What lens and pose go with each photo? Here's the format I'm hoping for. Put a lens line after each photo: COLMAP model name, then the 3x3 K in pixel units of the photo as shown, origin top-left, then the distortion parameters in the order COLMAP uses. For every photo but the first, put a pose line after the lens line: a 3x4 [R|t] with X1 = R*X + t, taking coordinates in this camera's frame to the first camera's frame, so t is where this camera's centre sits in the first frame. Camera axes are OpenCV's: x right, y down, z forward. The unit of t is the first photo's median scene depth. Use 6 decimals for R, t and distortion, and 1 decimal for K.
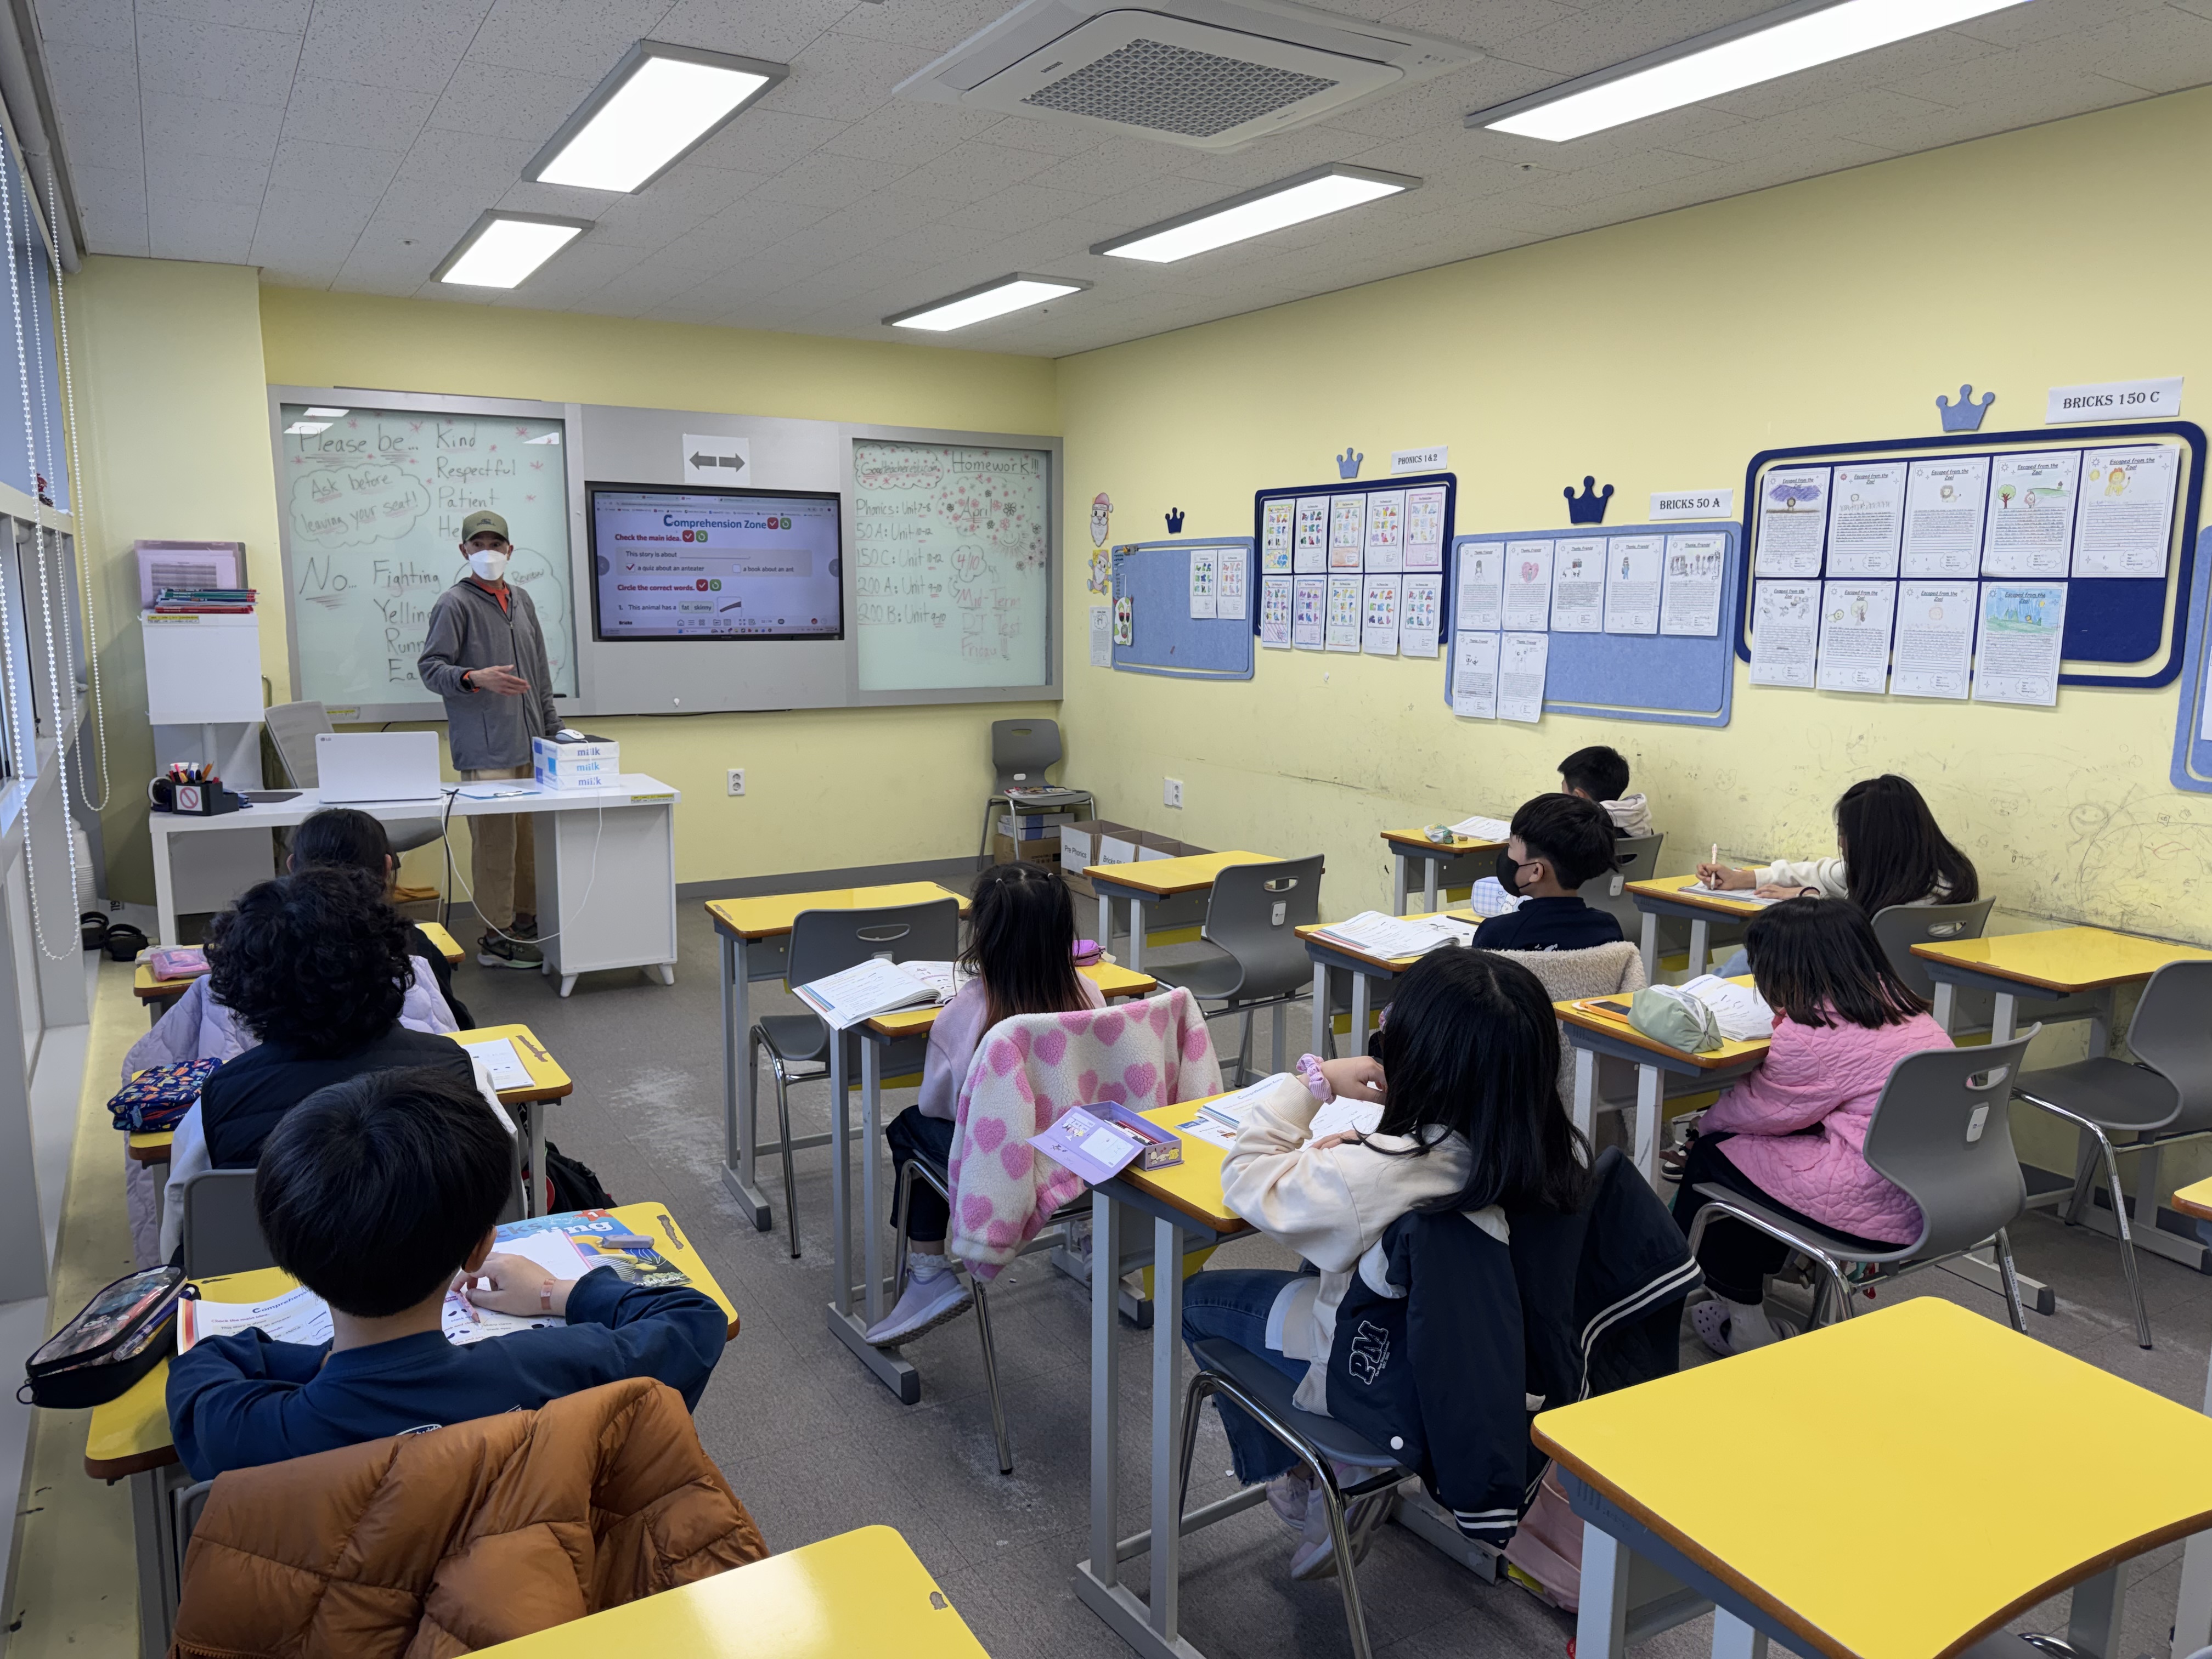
lens RADIAL K [[1543.5, 0, 1115.3], [0, 1543.5, 836.9], [0, 0, 1]] dist [0.062390, -0.082397]
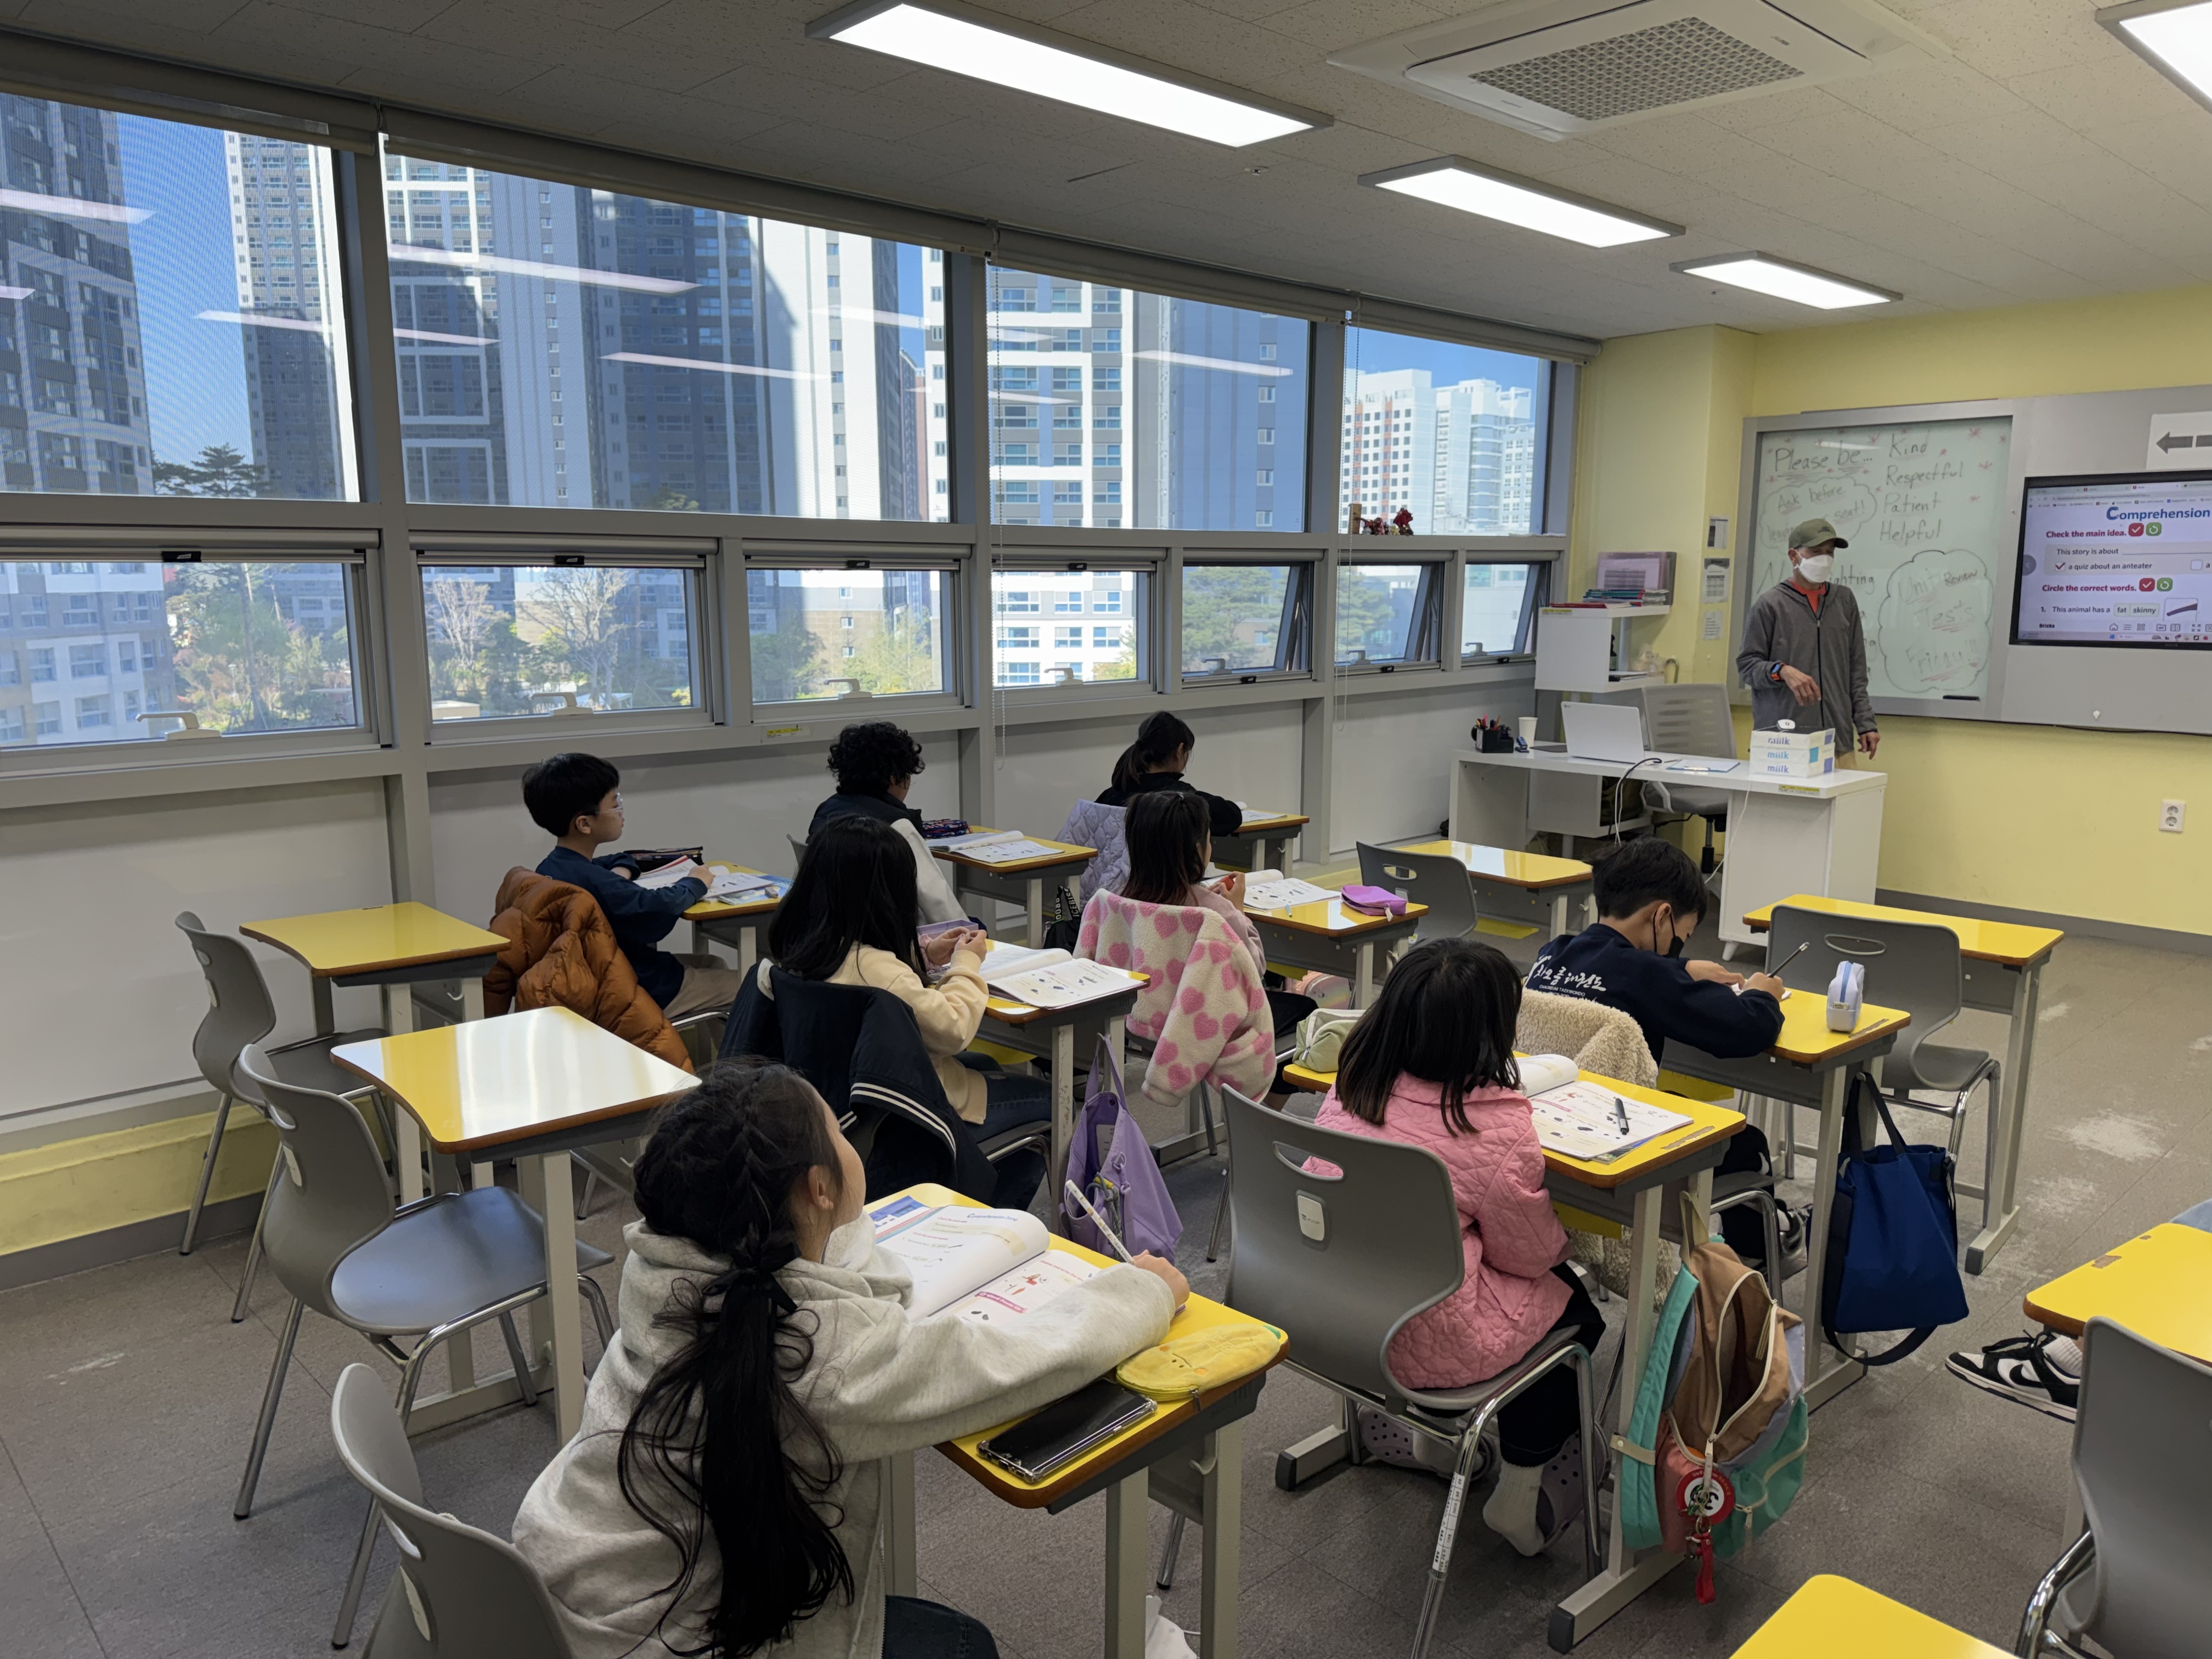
lens RADIAL K [[1543.5, 0, 1116.9], [0, 1543.5, 841.8], [0, 0, 1]] dist [0.062390, -0.082397]
pose [[0.234965, 0.154735, -0.959608, 0.577594], [-0.156216, 0.980426, 0.119841, -0.042873], [0.959368, 0.121748, 0.254538, 0.294760]]
